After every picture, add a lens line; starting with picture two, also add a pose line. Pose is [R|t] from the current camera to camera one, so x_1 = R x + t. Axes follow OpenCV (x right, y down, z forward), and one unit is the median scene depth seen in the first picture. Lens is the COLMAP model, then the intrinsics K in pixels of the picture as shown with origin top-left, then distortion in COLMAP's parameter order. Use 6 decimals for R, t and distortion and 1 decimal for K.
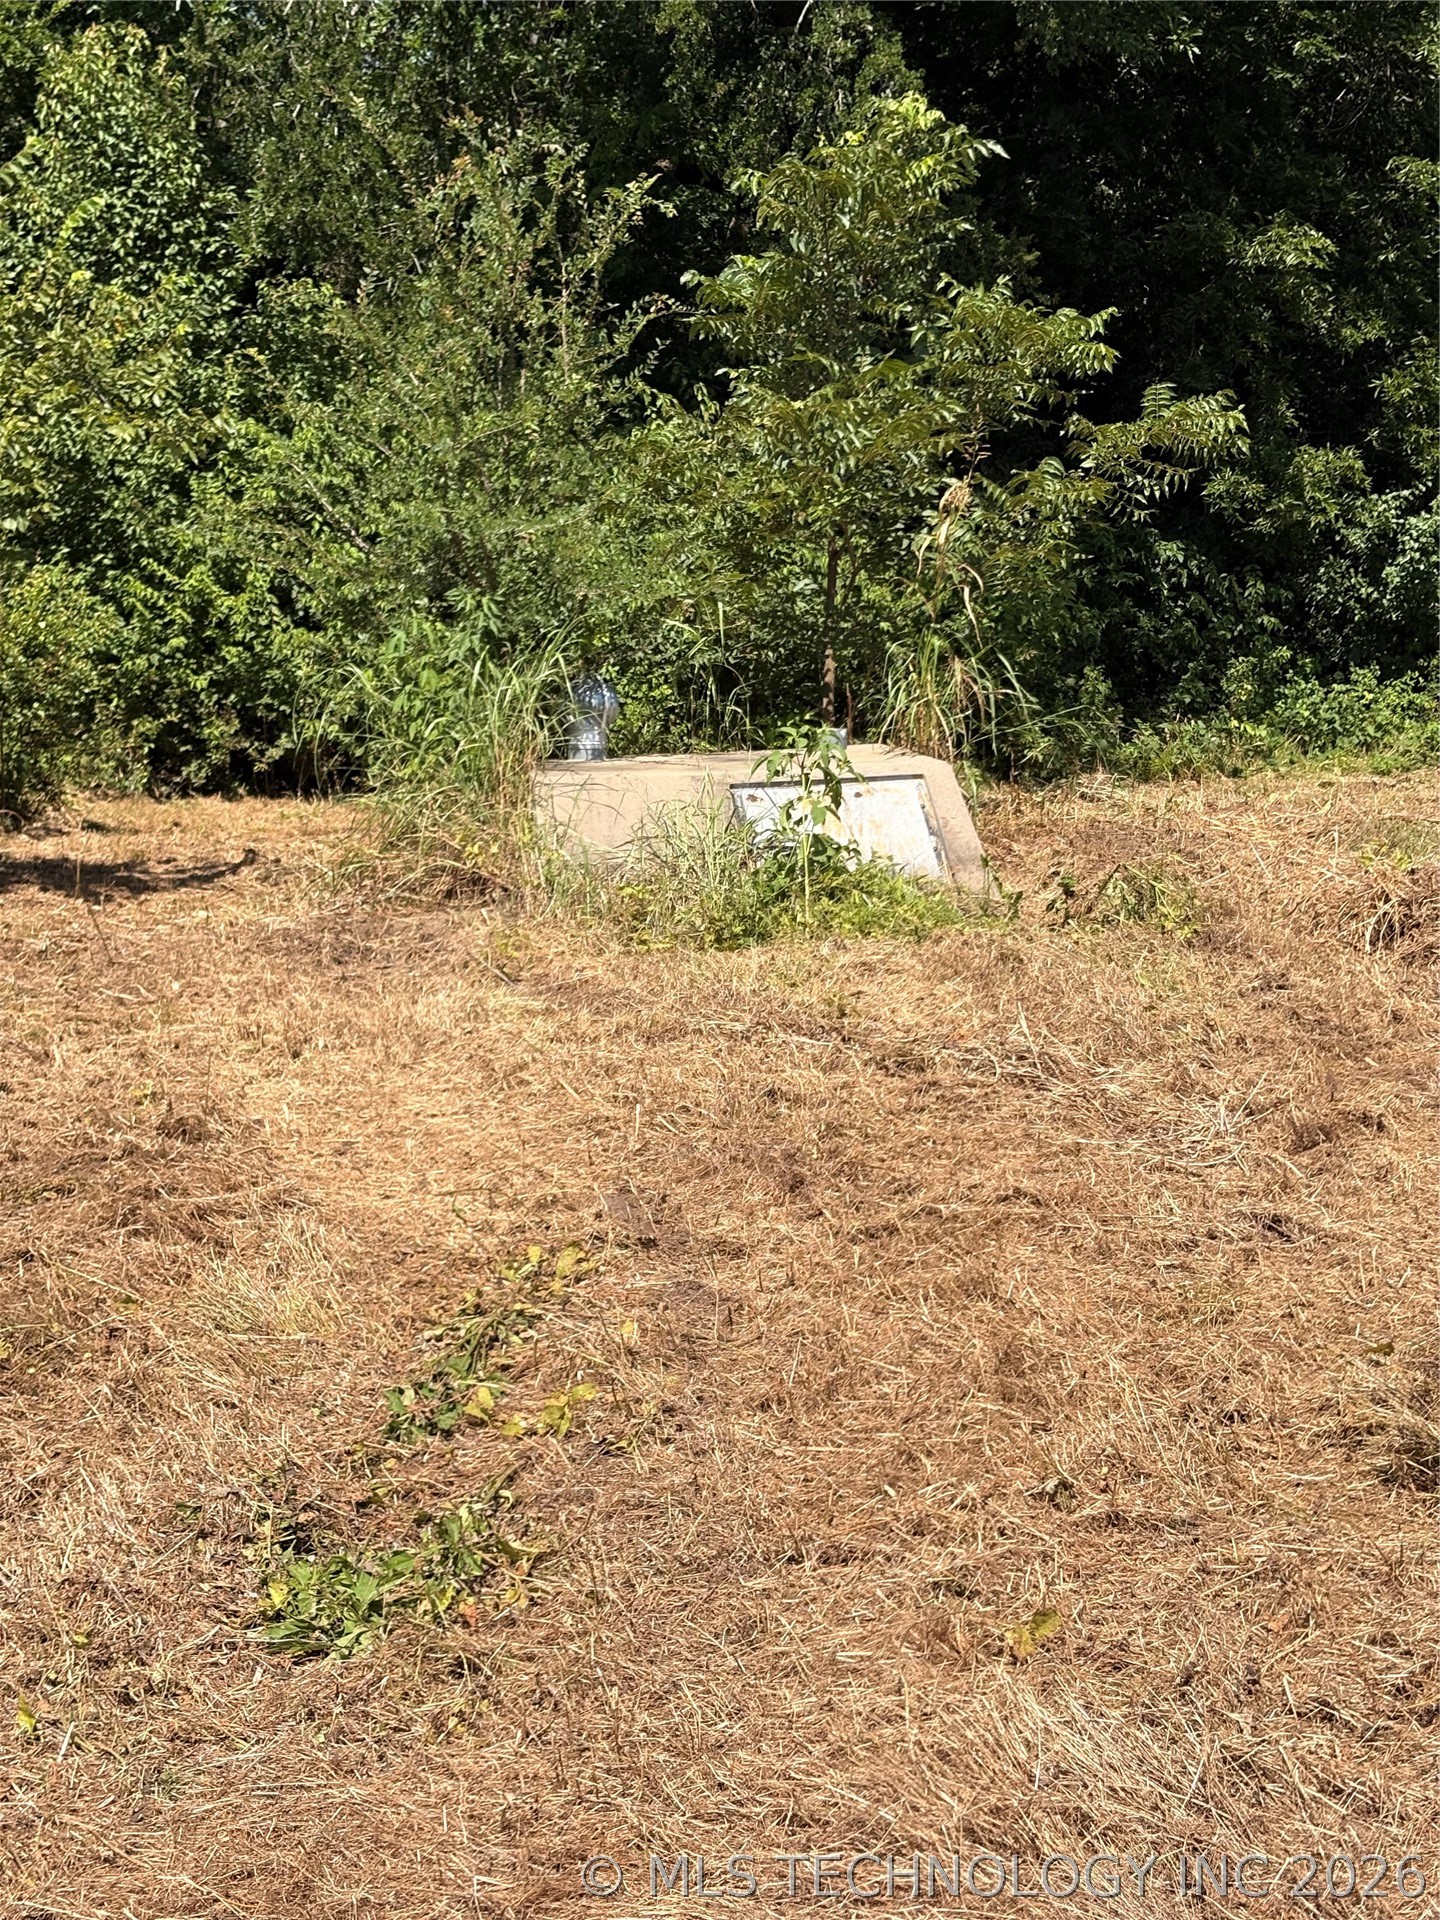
lens RADIAL K [[2889.0, 0, 639.1], [0, 2889.0, 948.6], [0, 0, 1]] dist [0.055720, 0.000000]
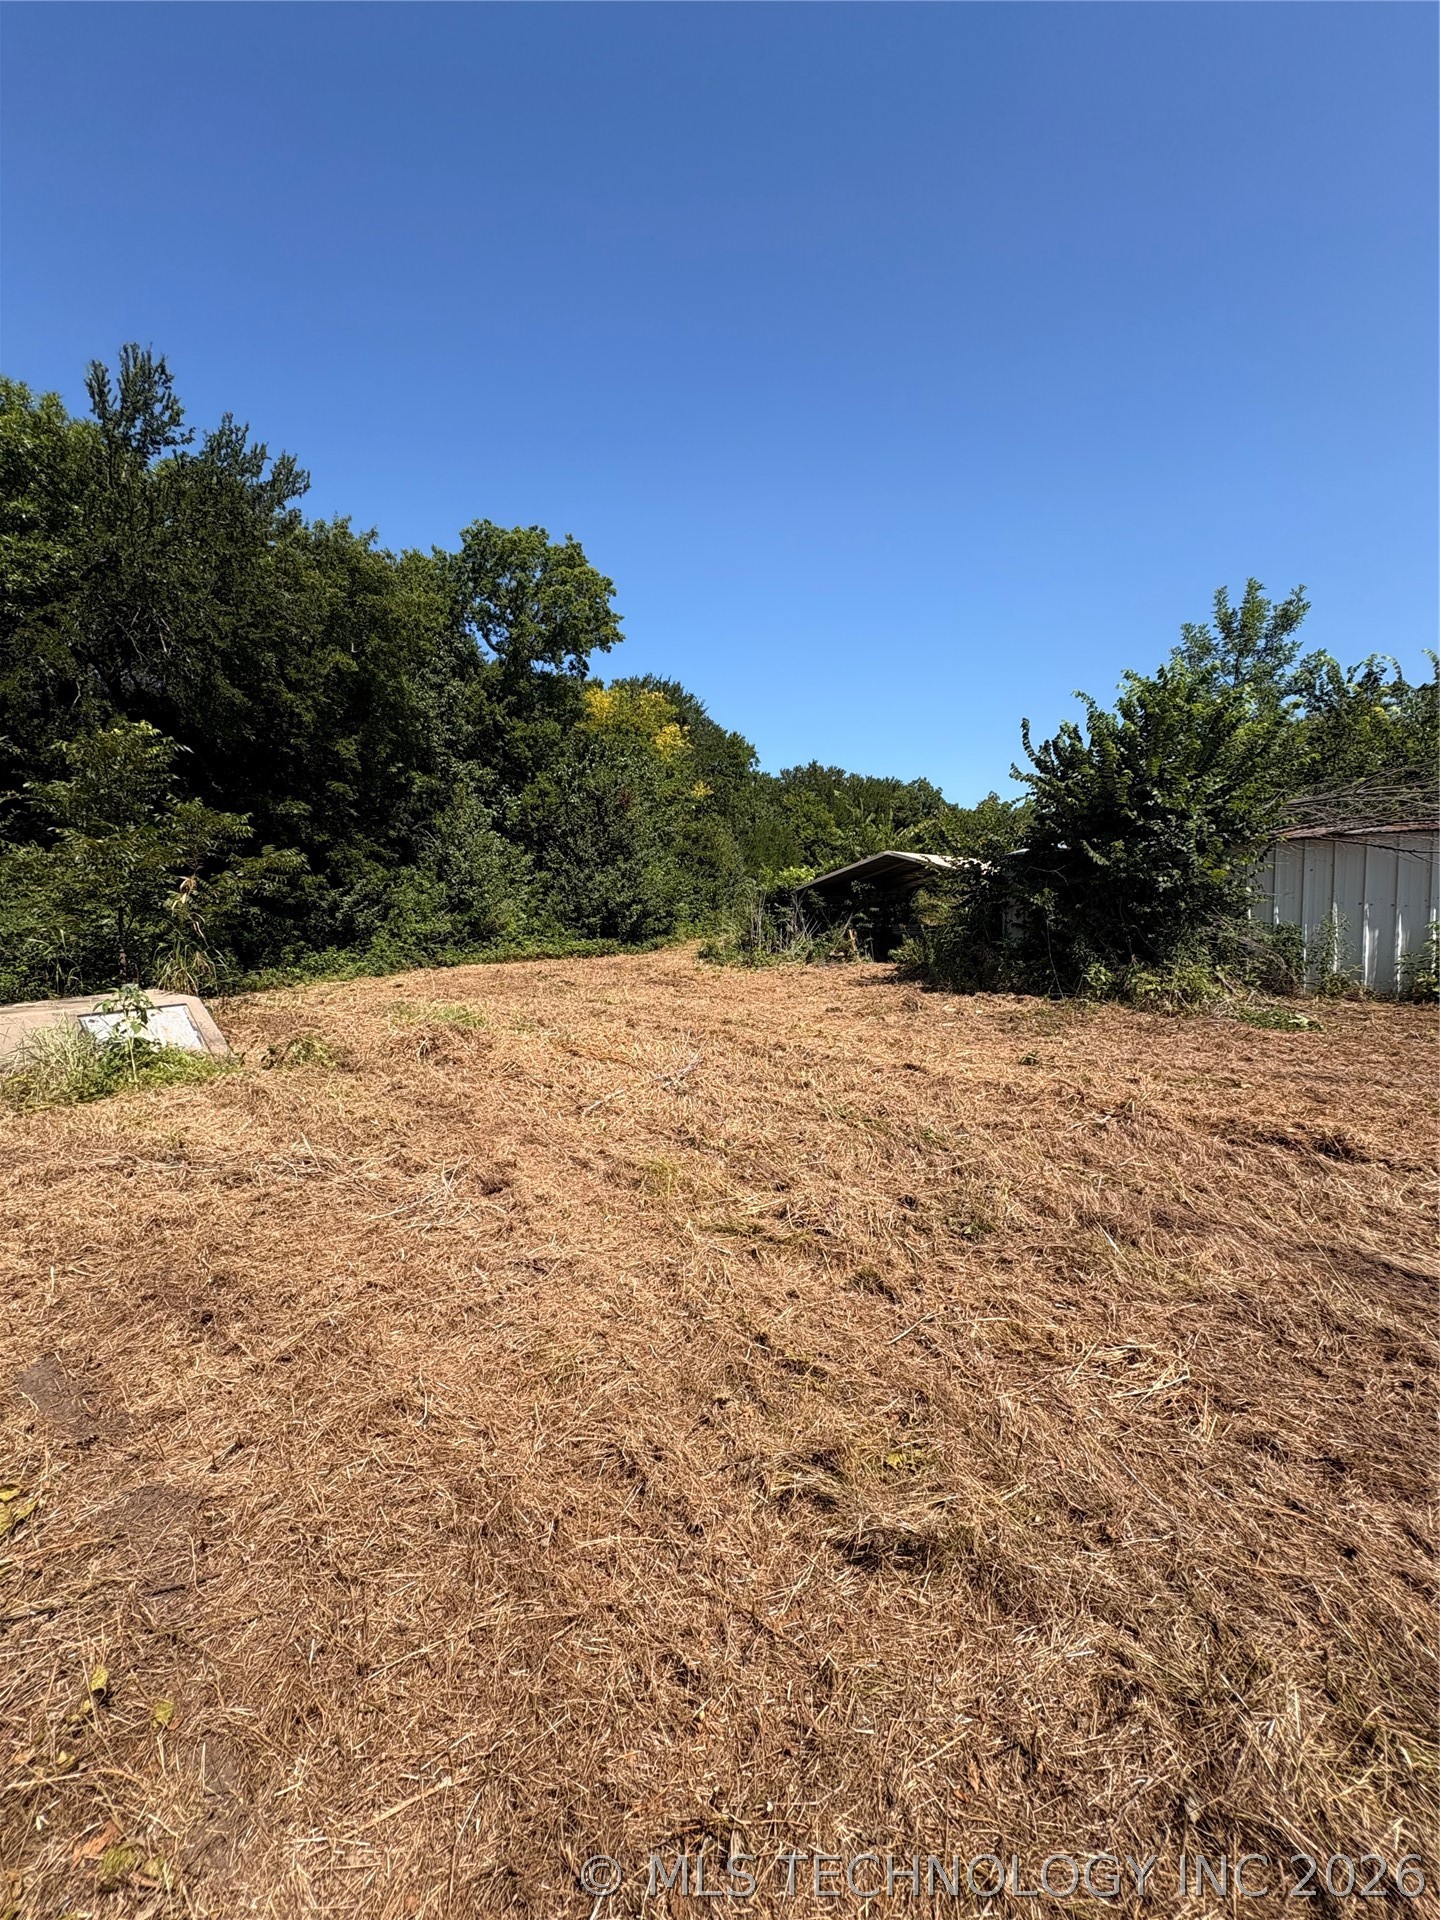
lens RADIAL K [[762.8, 0, 717.7], [0, 762.8, 961.8], [0, 0, 1]] dist [-0.000323, 0.000185]
pose [[0.728104, -0.058904, 0.682931, -0.004911], [0.105662, 0.994038, -0.026913, -0.027710], [-0.677274, 0.091755, 0.729987, 0.239577]]
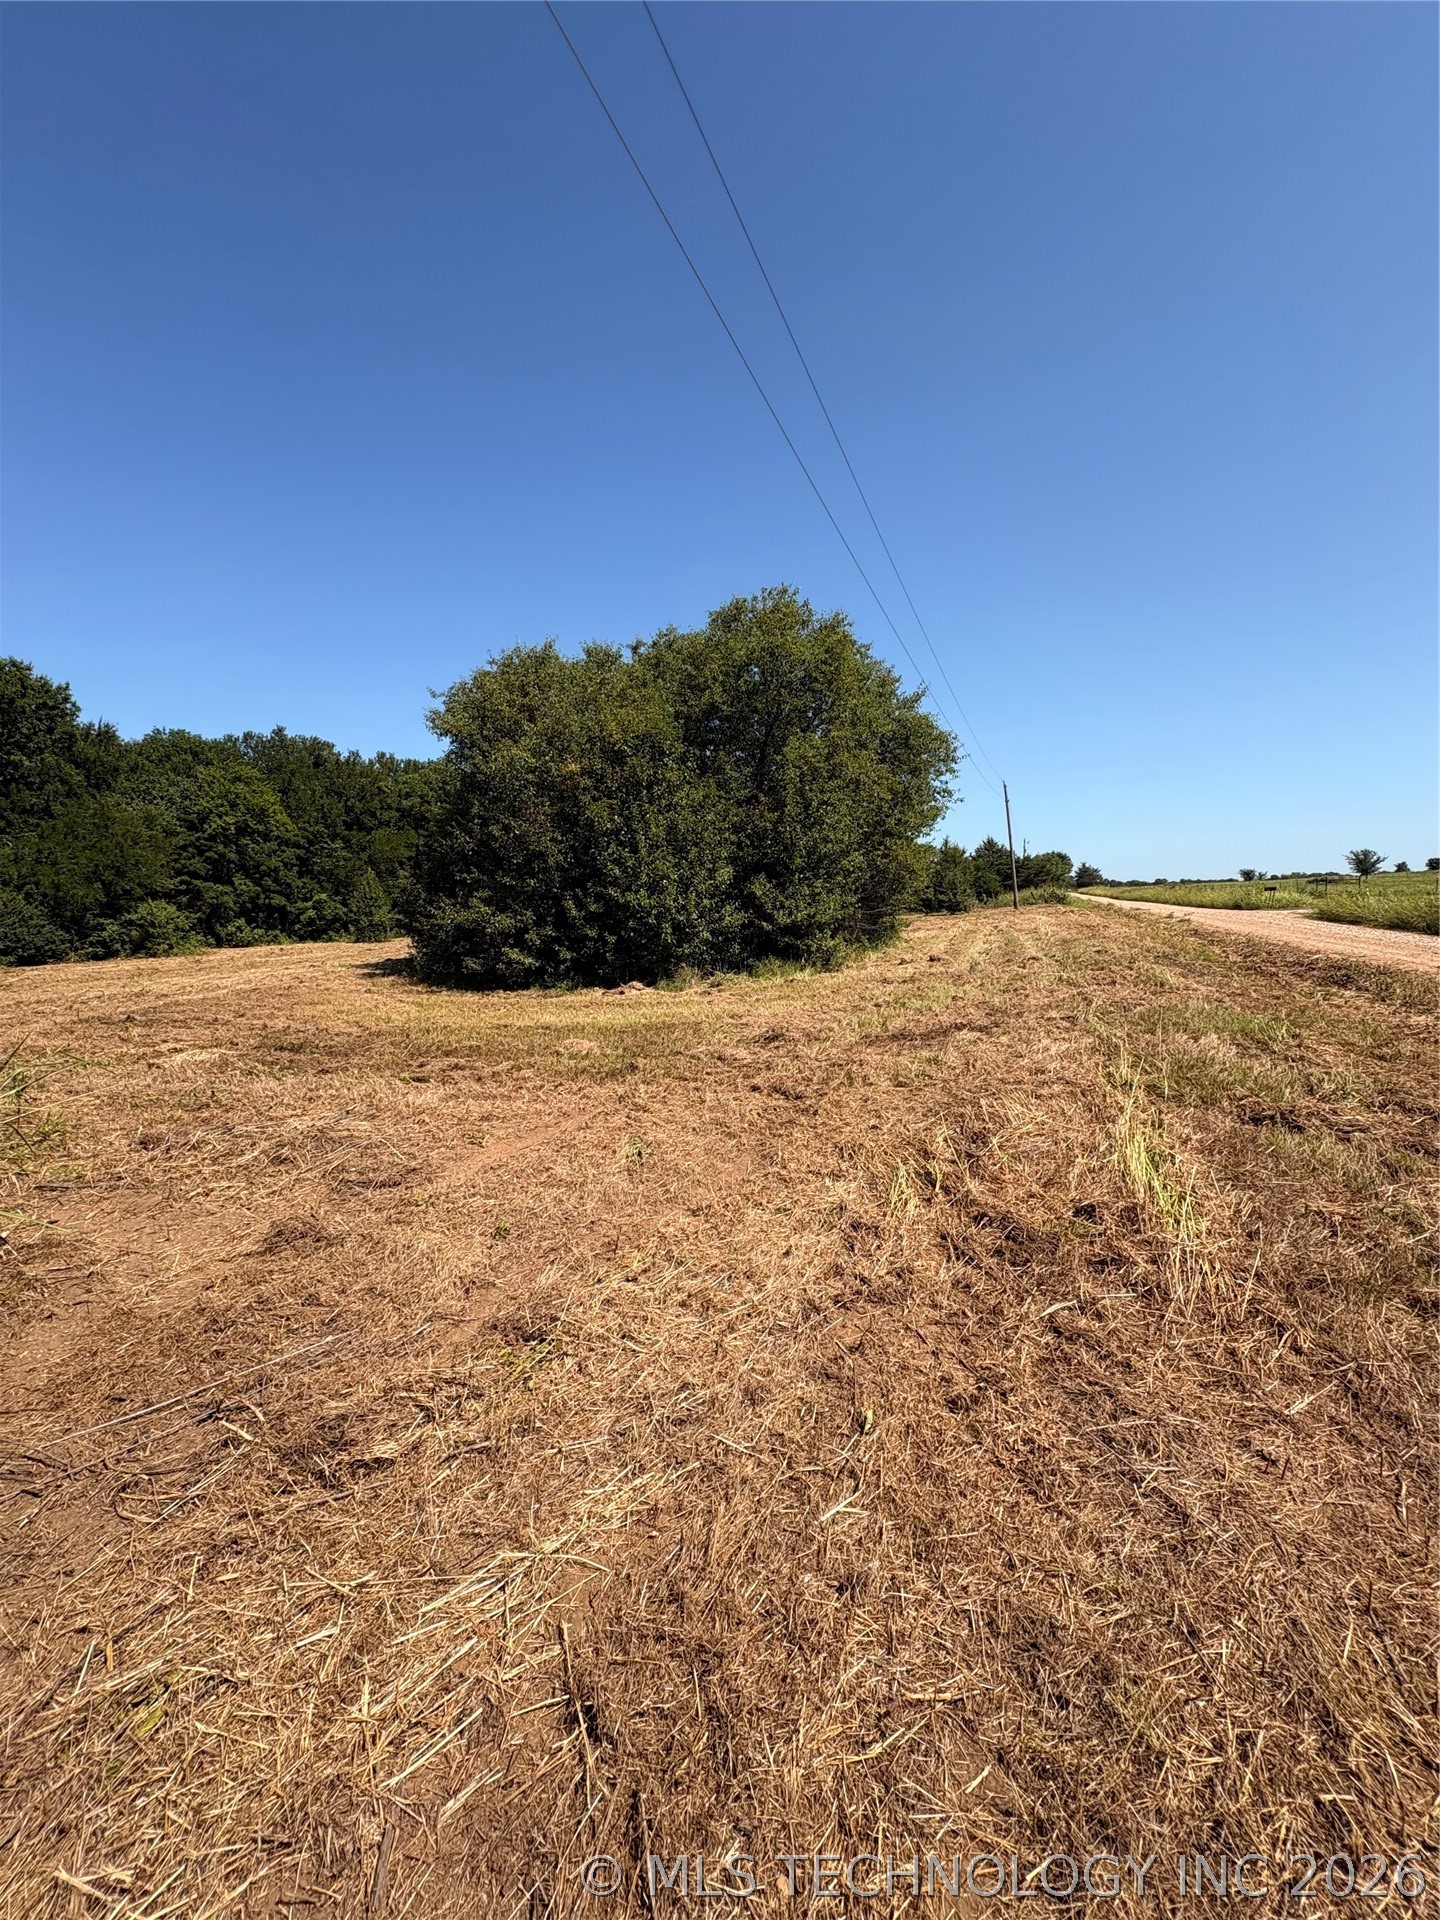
lens RADIAL K [[762.8, 0, 720.7], [0, 762.8, 959.4], [0, 0, 1]] dist [-0.000323, 0.000185]
pose [[0.451210, -0.079037, 0.888911, 1.550258], [0.146408, 0.989130, 0.013631, 0.002725], [-0.880326, 0.123993, 0.457877, -0.191998]]
